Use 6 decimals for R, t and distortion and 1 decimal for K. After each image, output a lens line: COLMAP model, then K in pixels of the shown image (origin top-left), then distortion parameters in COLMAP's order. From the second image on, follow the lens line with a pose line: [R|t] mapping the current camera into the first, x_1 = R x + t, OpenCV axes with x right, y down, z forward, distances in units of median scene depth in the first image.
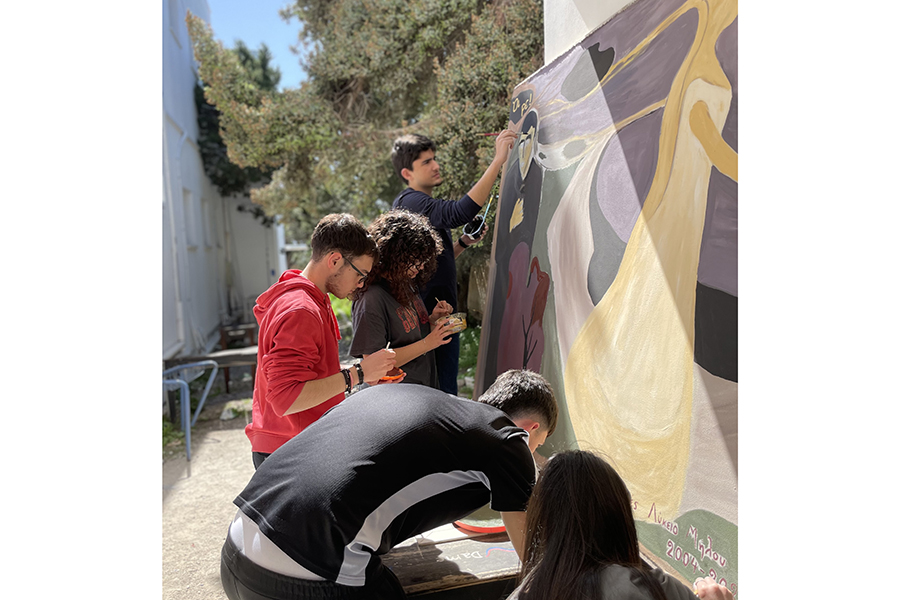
lens RADIAL K [[689.6, 0, 450.0], [0, 689.6, 300.0], [0, 0, 1]] dist [-0.050043, -0.000098]
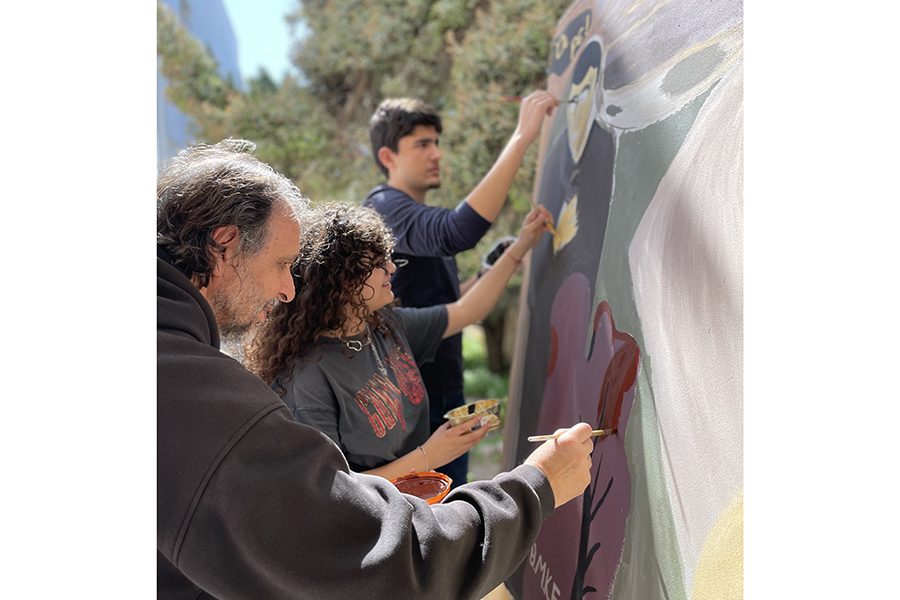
lens RADIAL K [[682.7, 0, 450.0], [0, 682.7, 300.0], [0, 0, 1]] dist [0.076930, 0.000472]
pose [[0.997995, -0.011817, -0.062174, 0.022532], [0.008524, 0.998560, -0.052973, -0.020738], [0.062710, 0.052337, 0.996659, 0.268276]]
